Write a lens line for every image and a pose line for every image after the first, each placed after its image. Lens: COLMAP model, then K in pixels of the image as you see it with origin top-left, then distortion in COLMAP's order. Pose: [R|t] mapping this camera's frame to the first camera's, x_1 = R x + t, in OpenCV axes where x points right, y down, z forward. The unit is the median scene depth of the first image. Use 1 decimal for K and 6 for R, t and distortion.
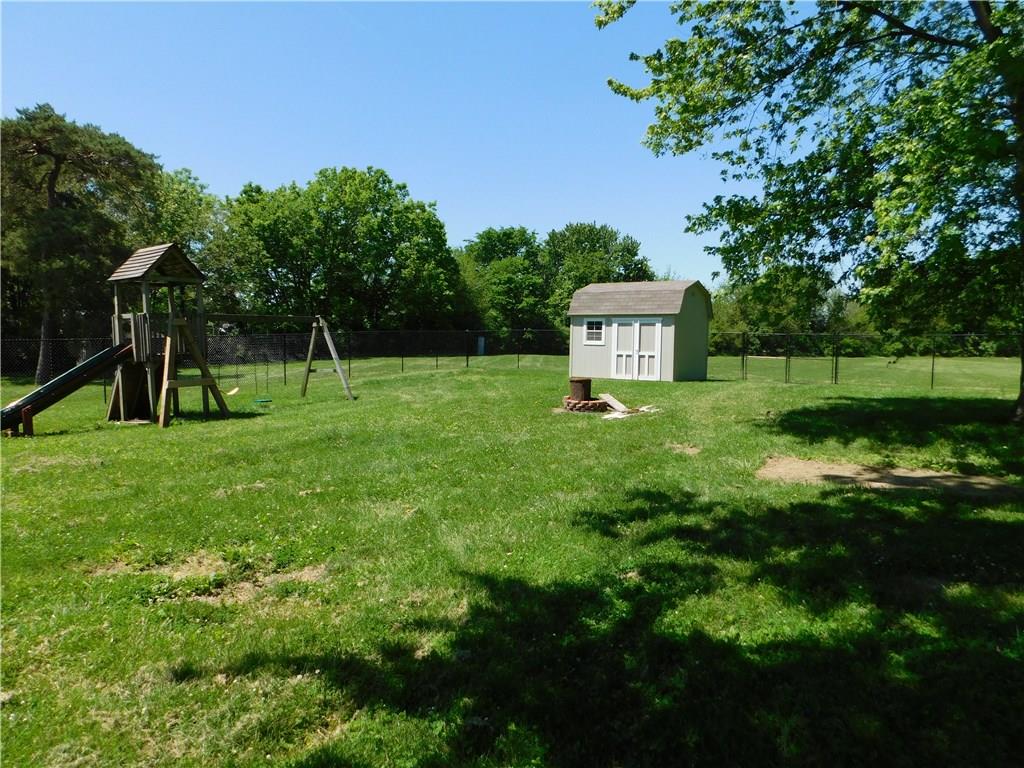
lens RADIAL K [[684.1, 0, 511.7], [0, 684.1, 386.2], [0, 0, 1]] dist [-0.065310, 0.065567]
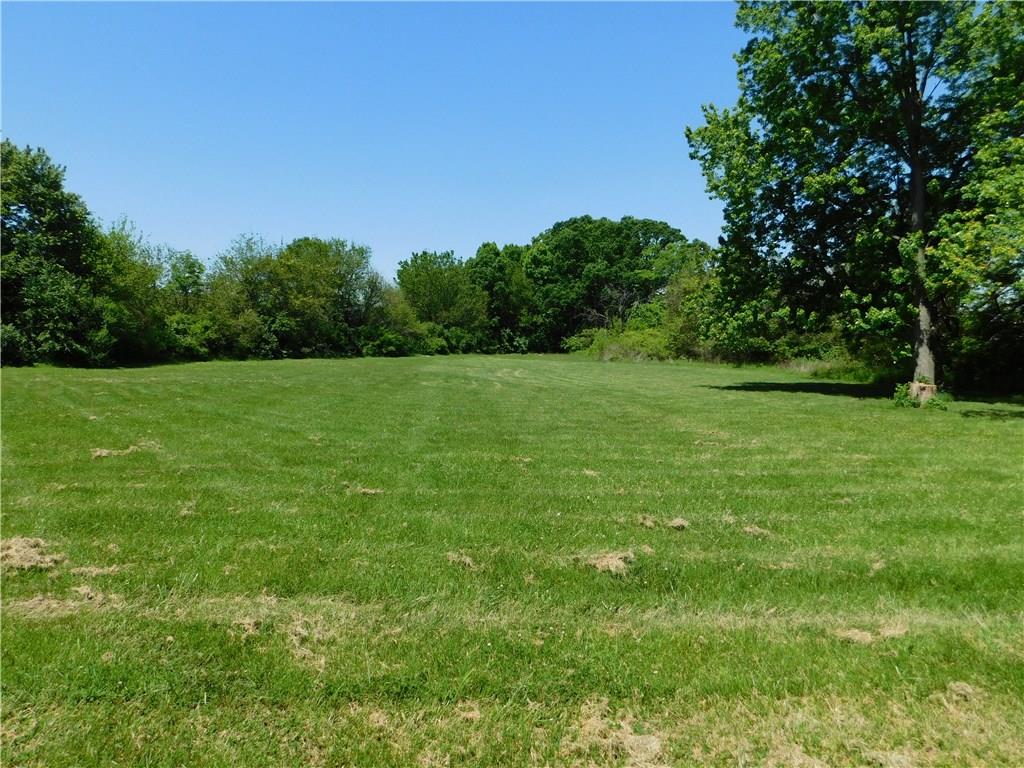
lens RADIAL K [[684.1, 0, 510.3], [0, 684.1, 386.1], [0, 0, 1]] dist [-0.065310, 0.065567]
pose [[0.793633, -0.047311, 0.606555, 0.116337], [0.047304, 0.998752, 0.016009, -0.014528], [-0.606555, 0.015988, 0.794881, 0.268094]]
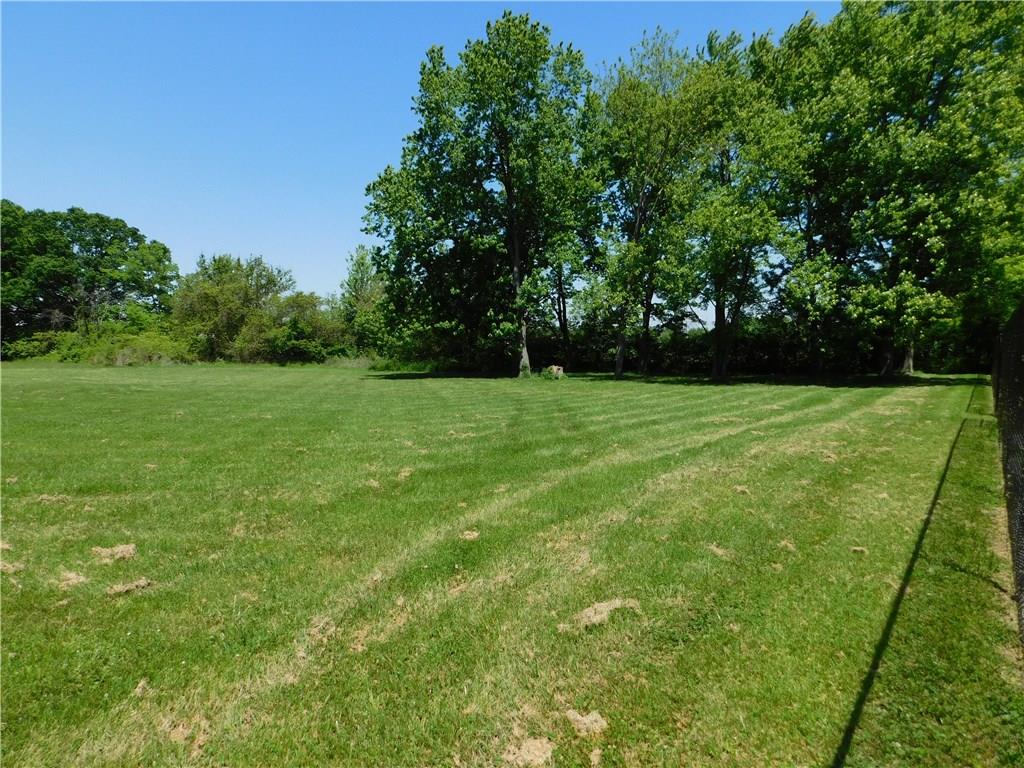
lens RADIAL K [[684.1, 0, 510.3], [0, 684.1, 386.0], [0, 0, 1]] dist [-0.065310, 0.065567]
pose [[-0.012965, -0.078345, 0.996842, -0.247650], [0.078665, 0.993756, 0.079126, -0.044894], [-0.996817, 0.079443, -0.006721, 0.556548]]
